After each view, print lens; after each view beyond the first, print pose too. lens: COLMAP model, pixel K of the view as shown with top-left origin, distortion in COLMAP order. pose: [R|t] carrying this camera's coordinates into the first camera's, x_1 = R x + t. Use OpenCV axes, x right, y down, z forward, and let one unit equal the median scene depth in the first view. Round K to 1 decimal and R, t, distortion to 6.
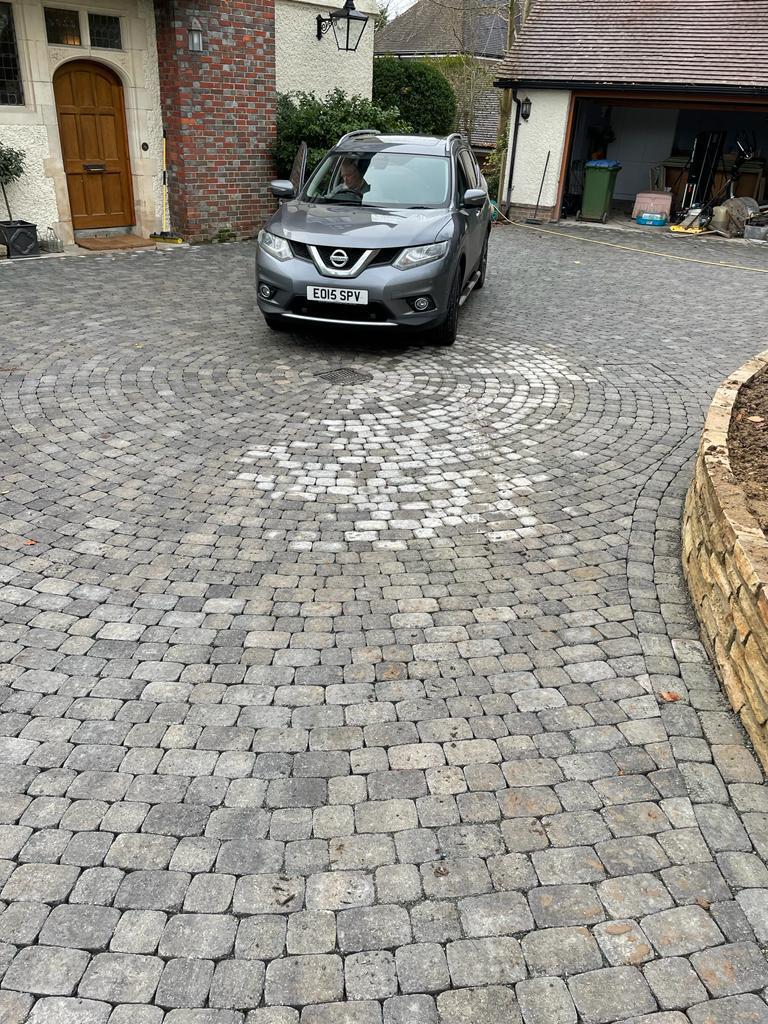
lens RADIAL K [[862.9, 0, 384.0], [0, 862.9, 512.0], [0, 0, 1]] dist [0.105157, -0.148725]
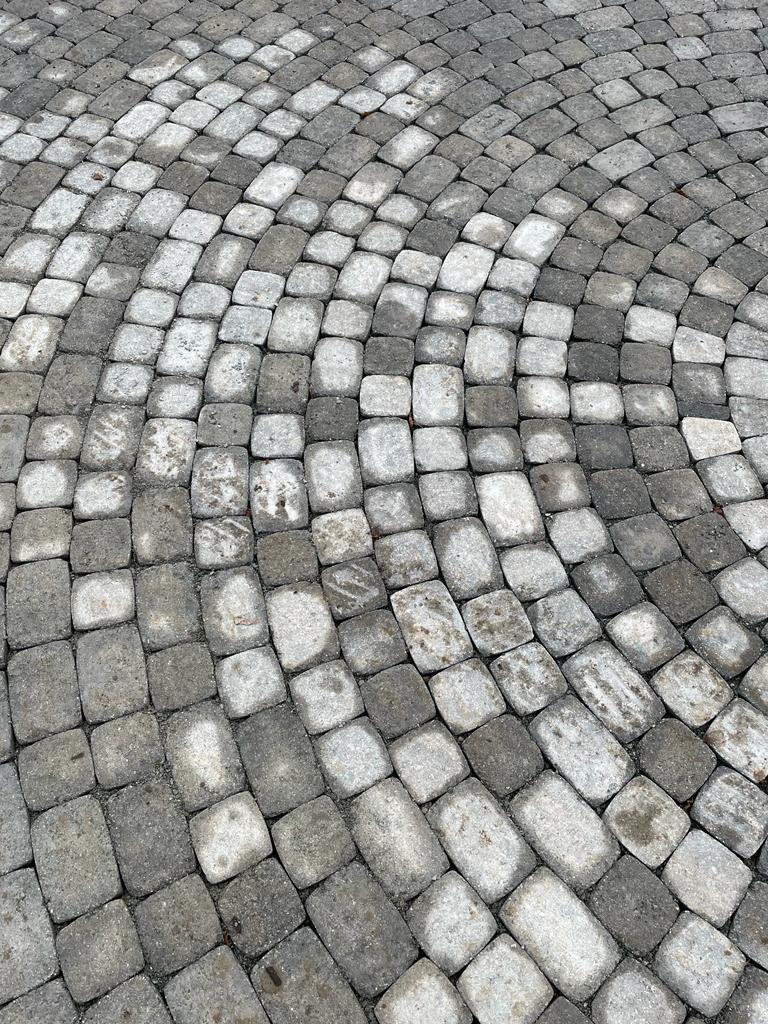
lens RADIAL K [[862.9, 0, 384.0], [0, 862.9, 512.0], [0, 0, 1]] dist [0.105157, -0.148725]
pose [[-0.518998, 0.695694, -0.496640, 0.232341], [-0.368142, 0.342443, 0.864410, -0.355261], [0.771435, 0.631461, 0.078387, 0.995228]]
